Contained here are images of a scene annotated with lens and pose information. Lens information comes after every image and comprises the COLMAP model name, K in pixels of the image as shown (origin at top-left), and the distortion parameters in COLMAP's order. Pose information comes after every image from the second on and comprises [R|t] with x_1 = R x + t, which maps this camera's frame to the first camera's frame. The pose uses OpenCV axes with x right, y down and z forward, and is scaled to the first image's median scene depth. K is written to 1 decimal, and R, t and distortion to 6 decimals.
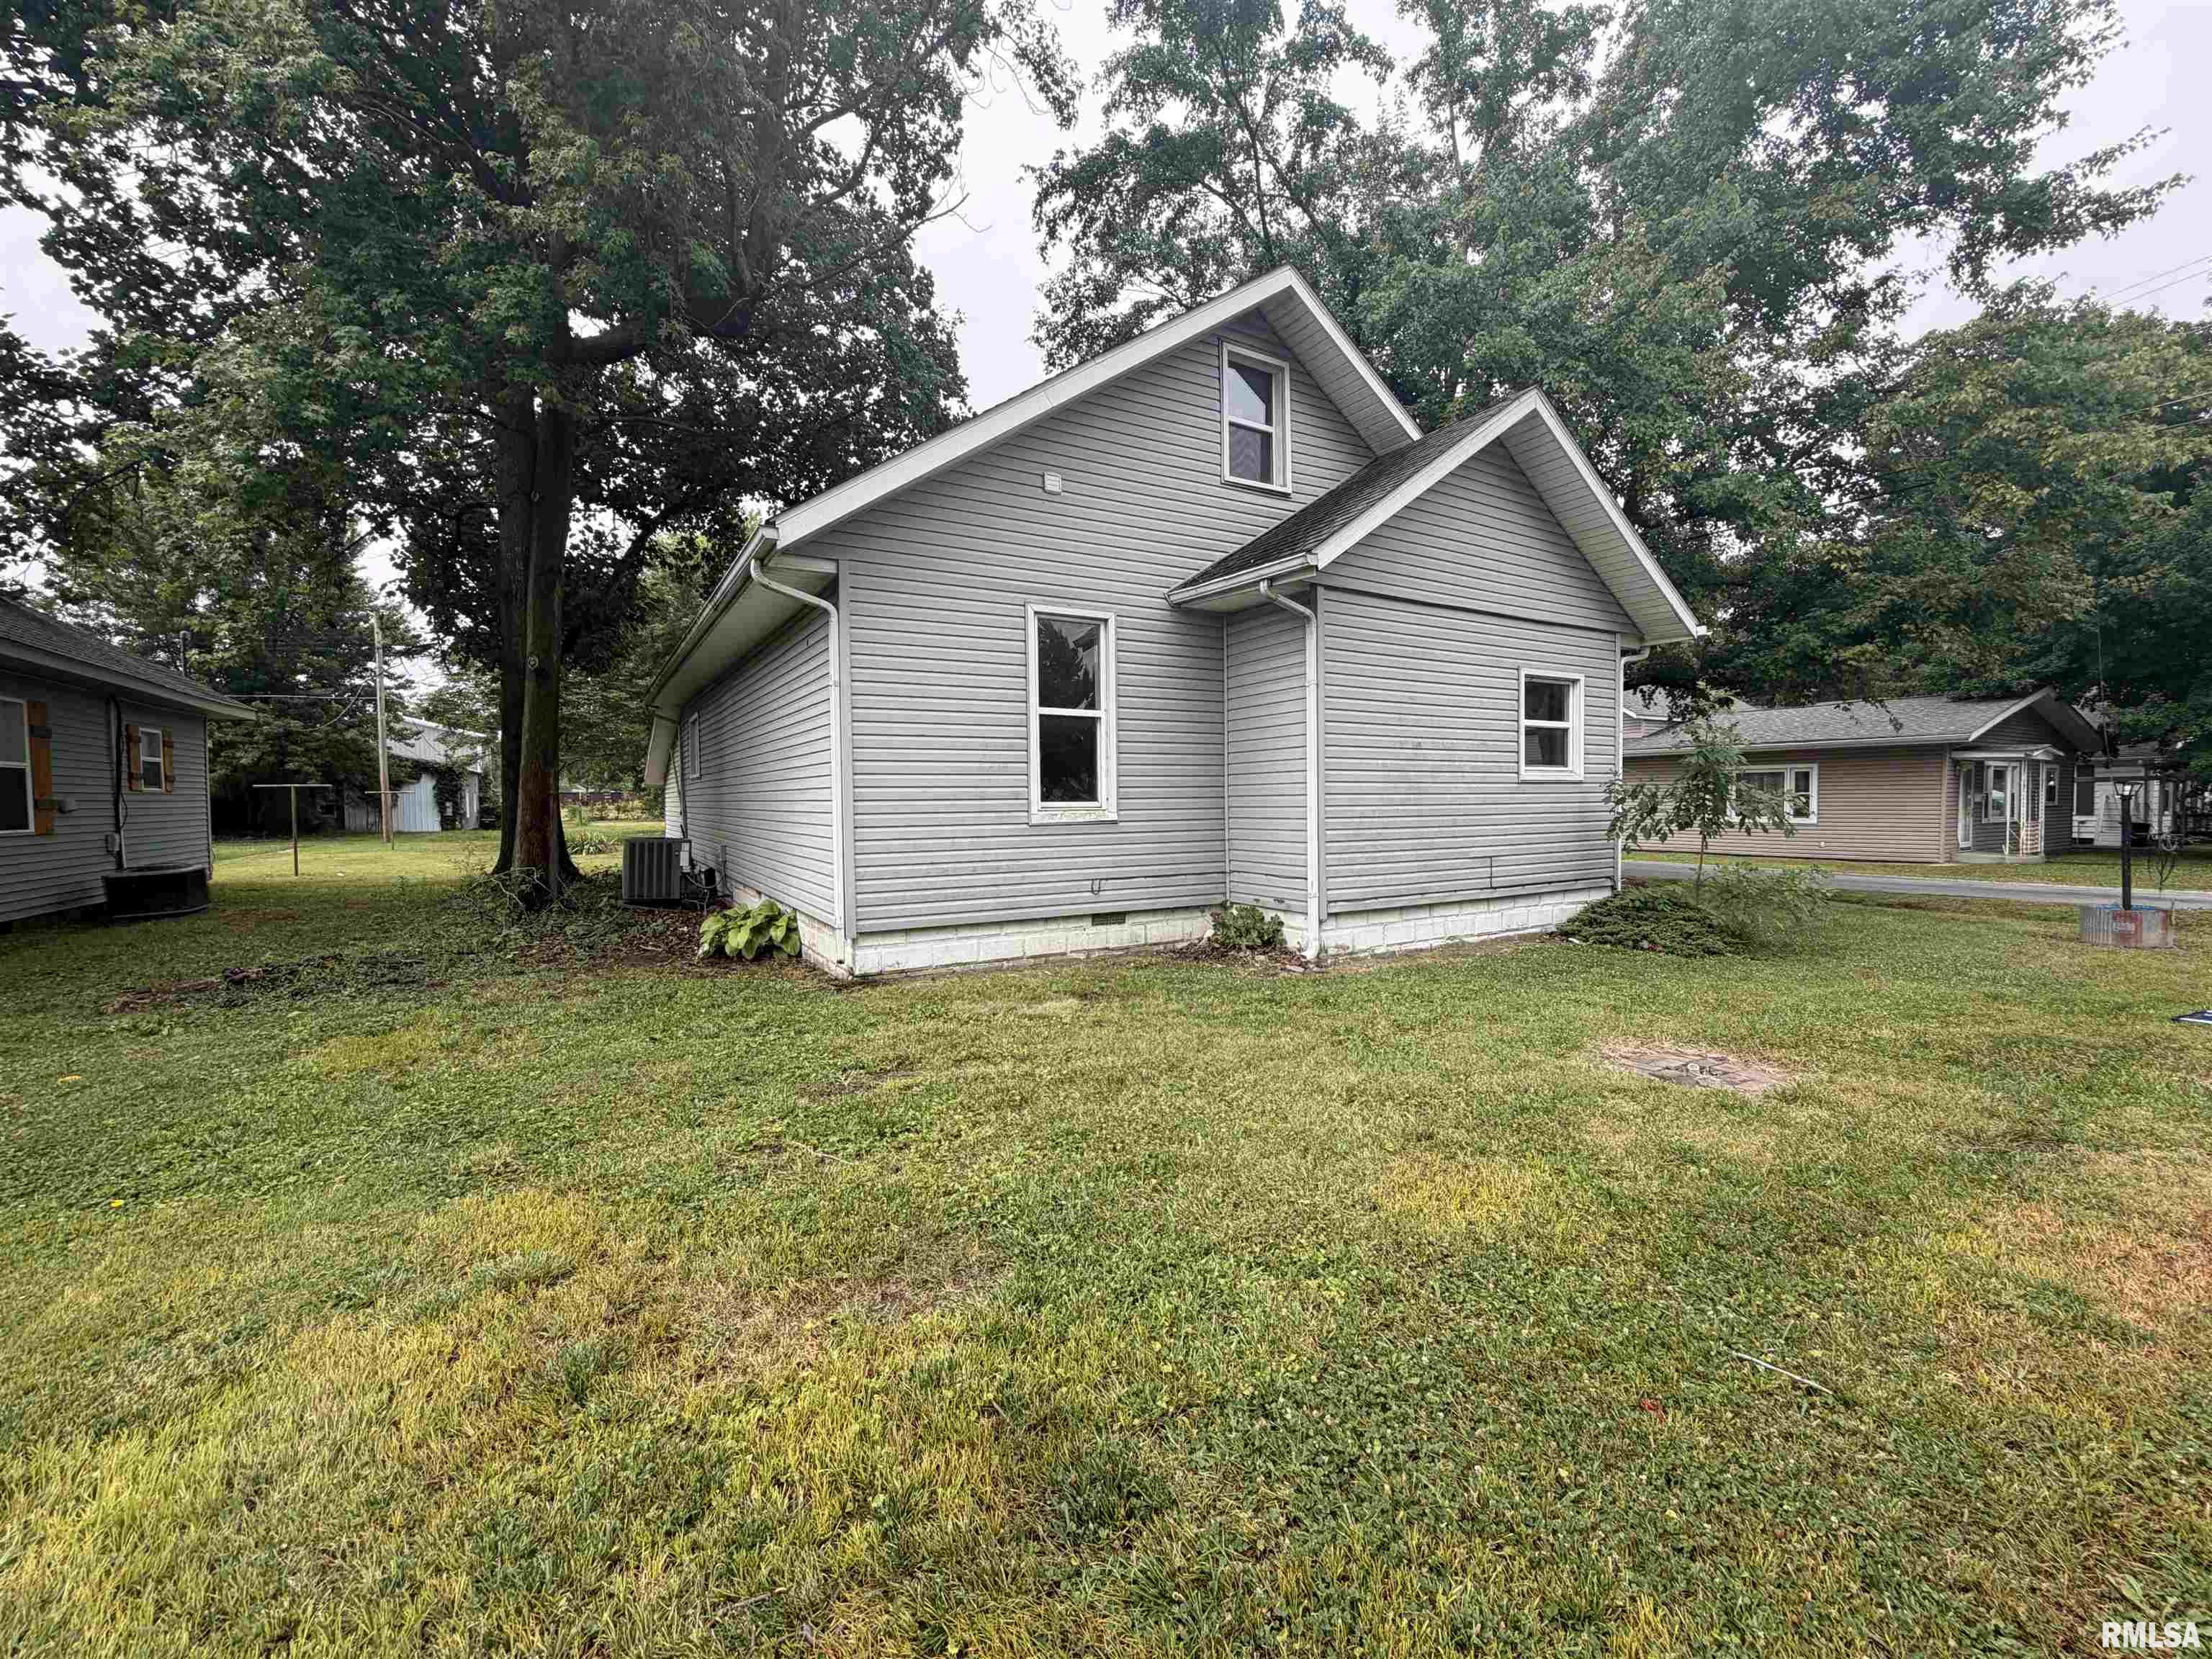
lens RADIAL K [[889.6, 0, 1111.9], [0, 889.6, 825.1], [0, 0, 1]] dist [-0.002615, 0.000972]
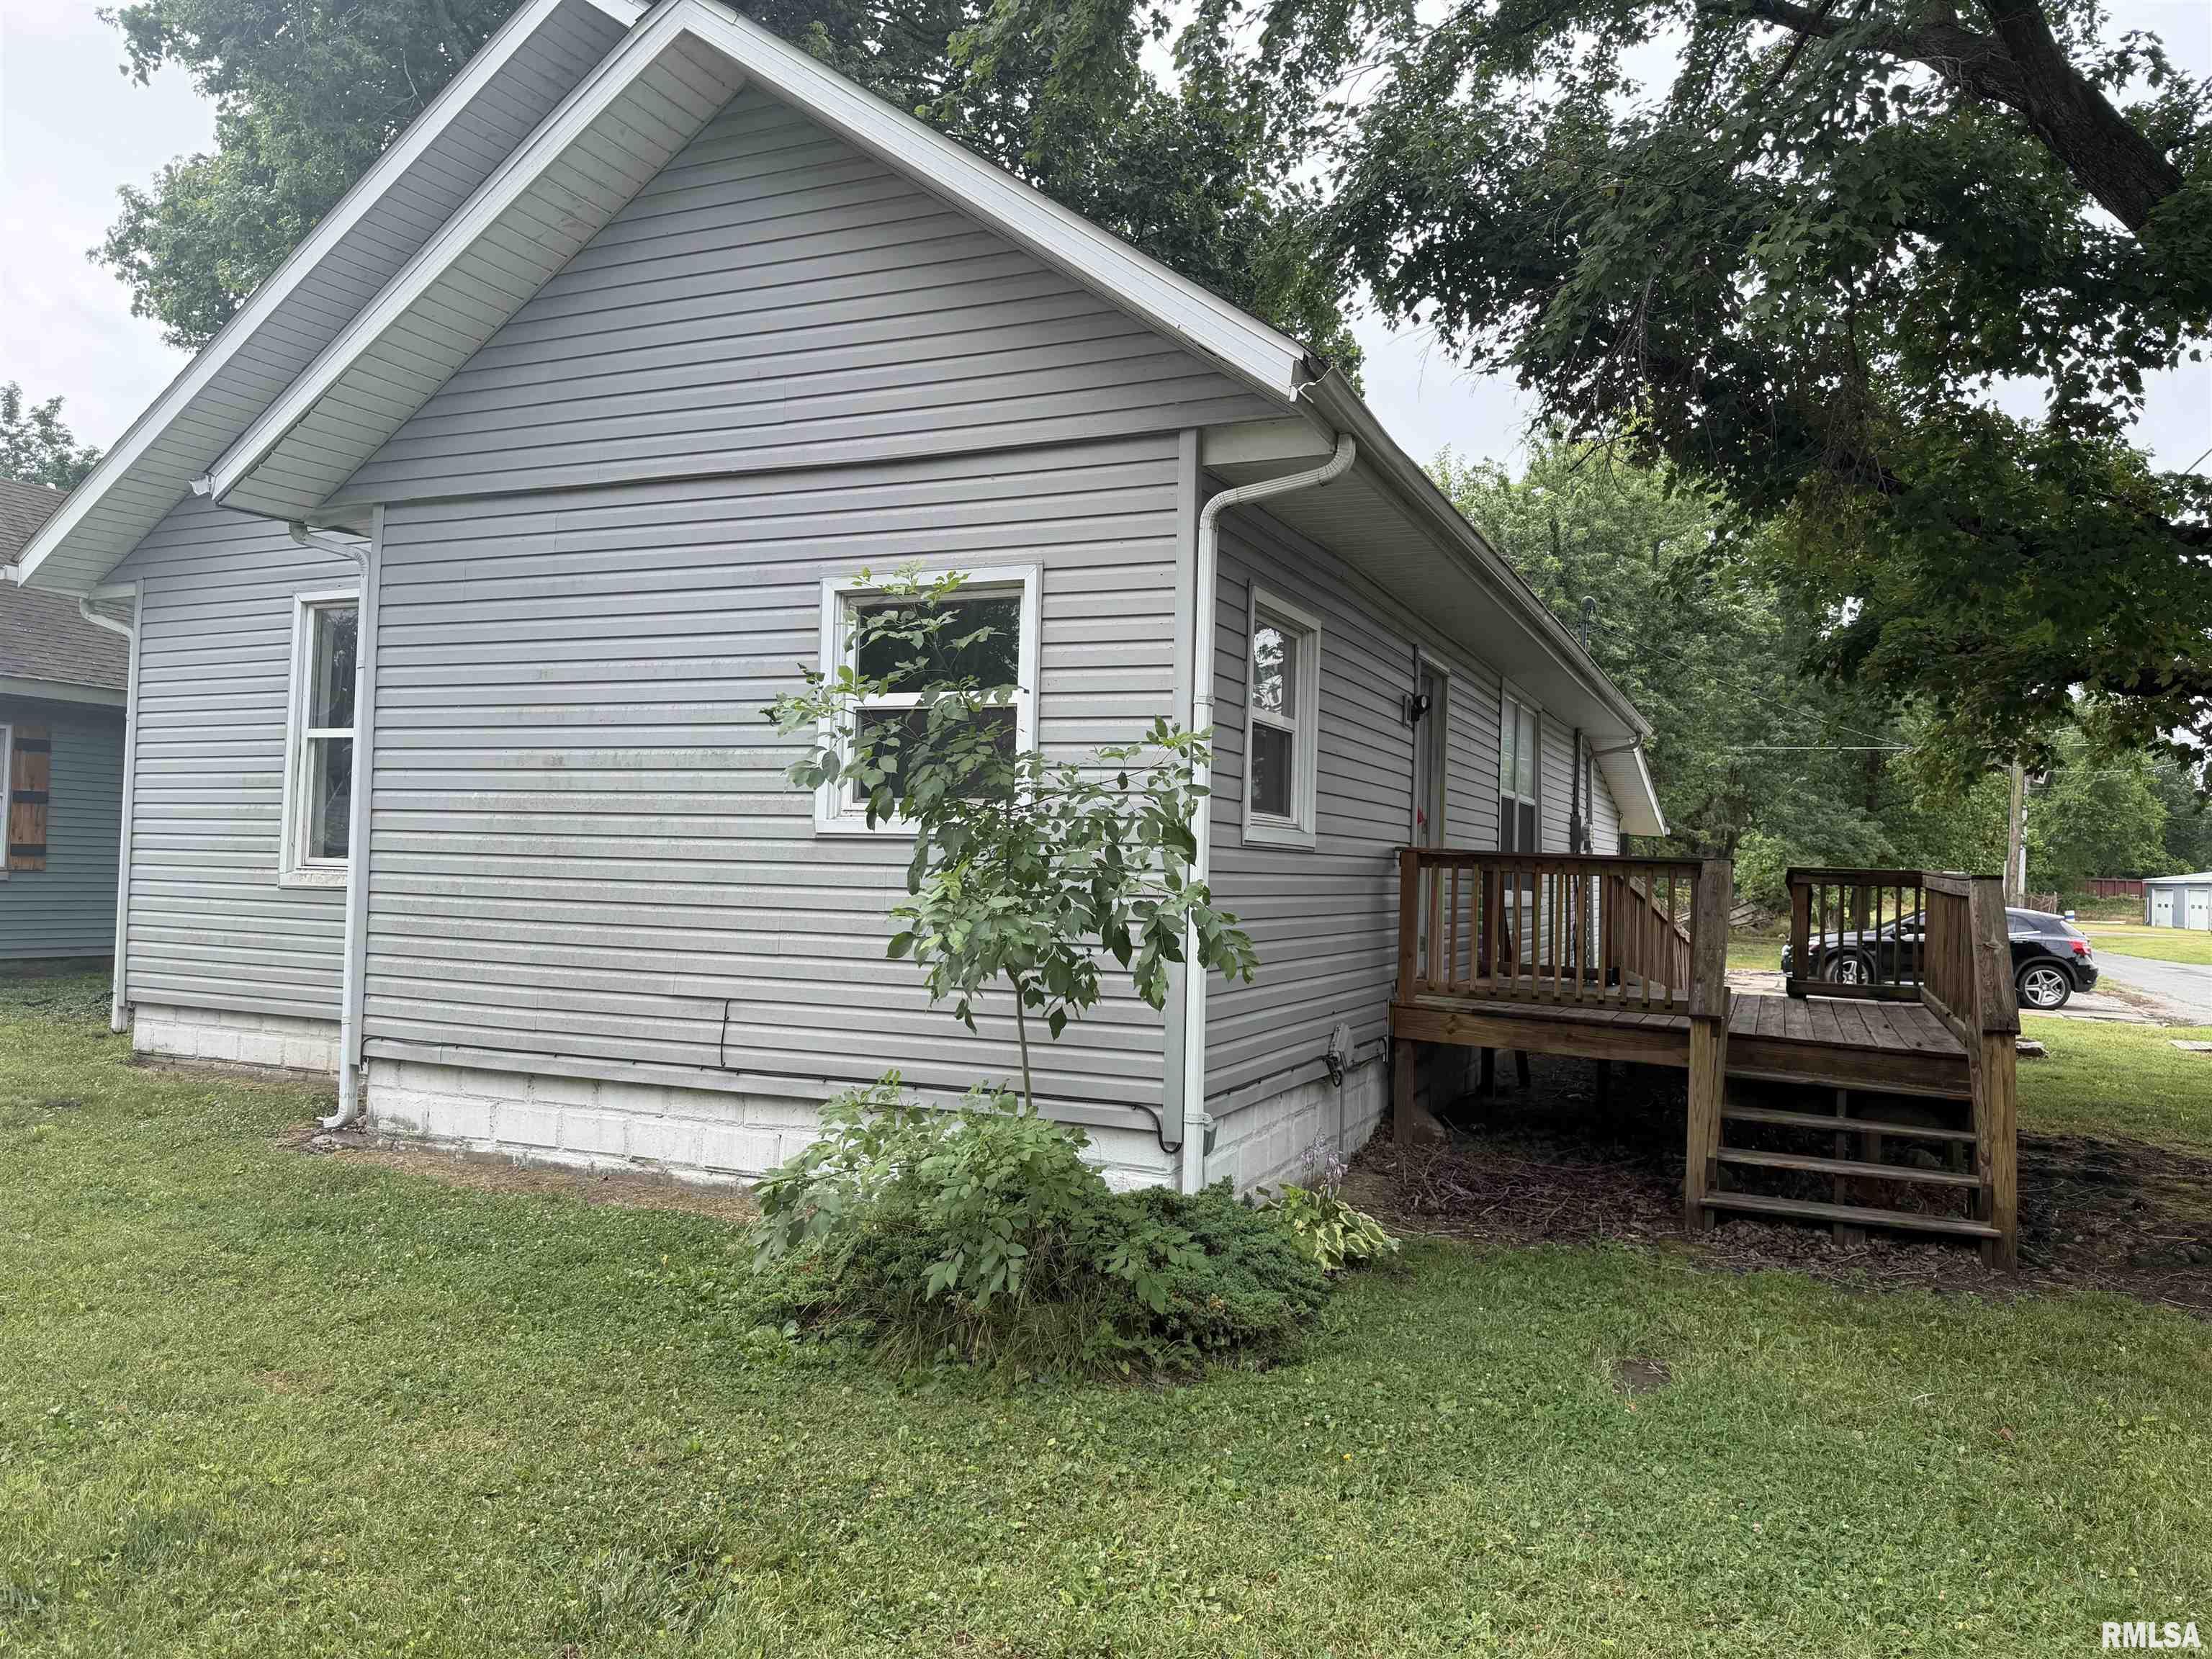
lens RADIAL K [[1581.4, 0, 1112.1], [0, 1581.4, 817.9], [0, 0, 1]] dist [0.028048, -0.040490]
pose [[0.572476, -0.005212, -0.819905, 1.300995], [-0.058862, 0.997138, -0.047437, -0.033464], [0.817806, 0.075418, 0.570531, 0.750216]]
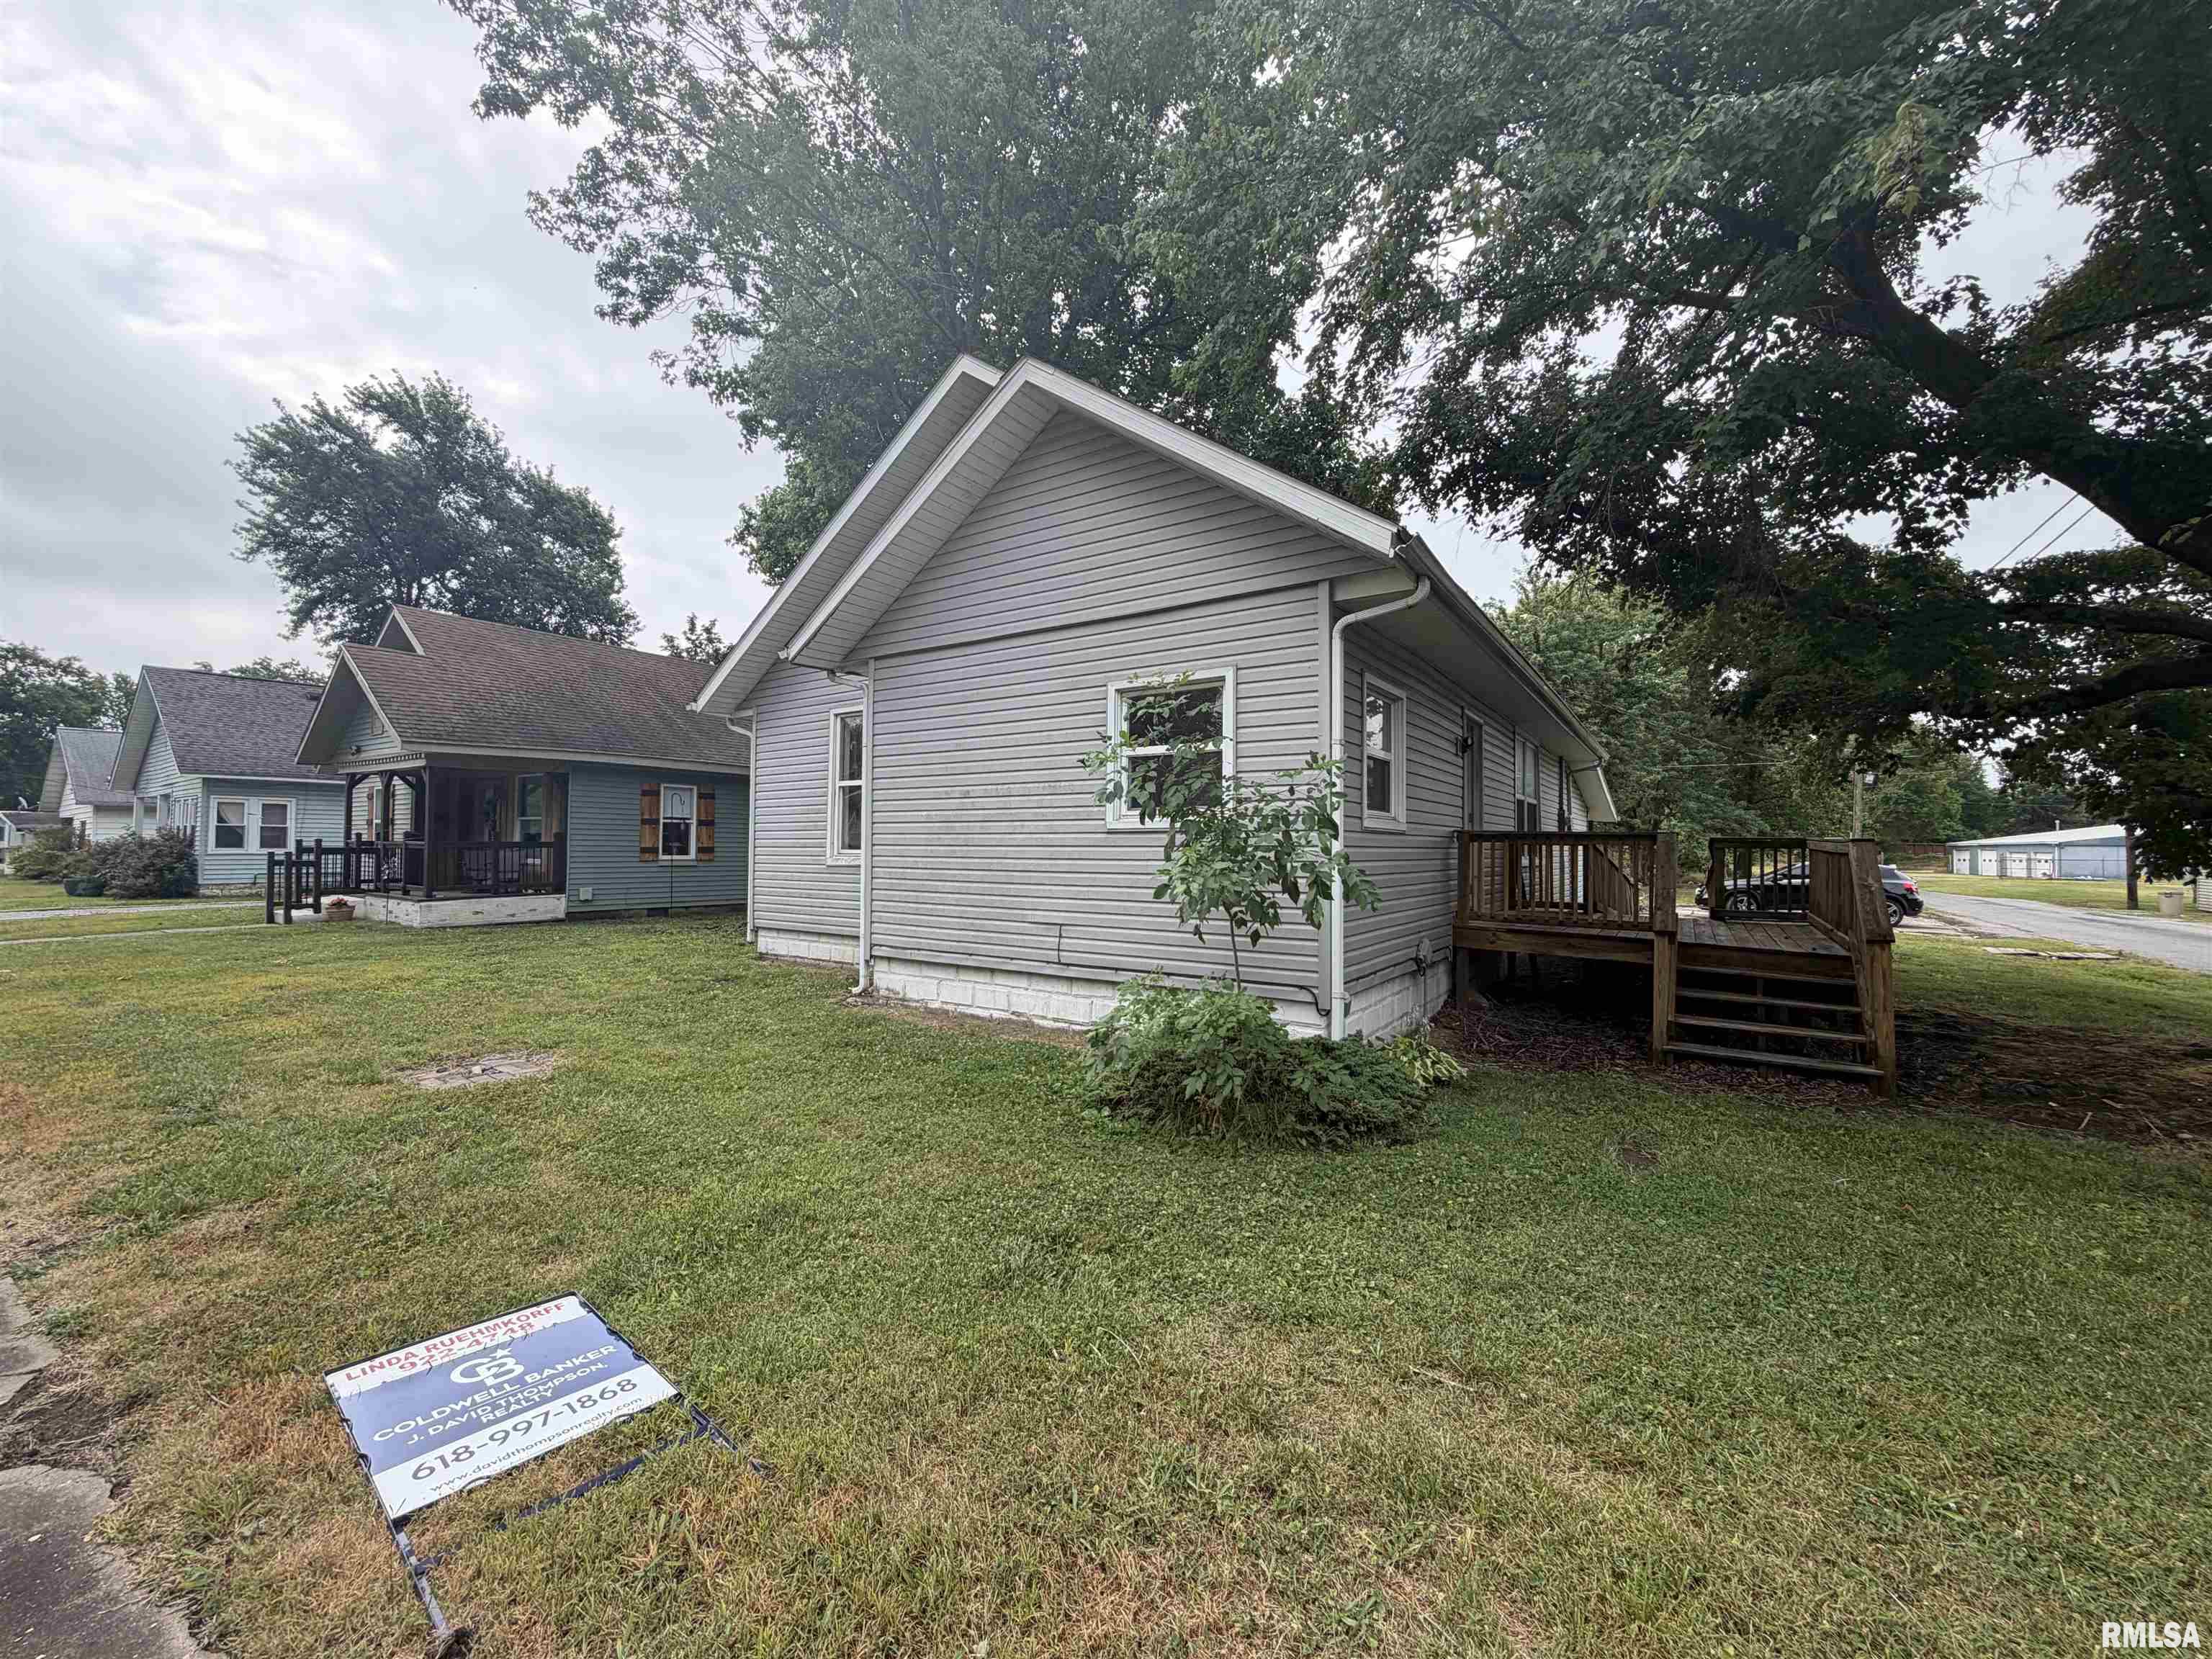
lens RADIAL K [[889.6, 0, 1100.7], [0, 889.6, 826.9], [0, 0, 1]] dist [-0.002615, 0.000972]
pose [[0.415031, -0.014448, -0.909692, 1.269878], [-0.041540, 0.998530, -0.034811, -0.028693], [0.908858, 0.052237, 0.413821, 0.752445]]
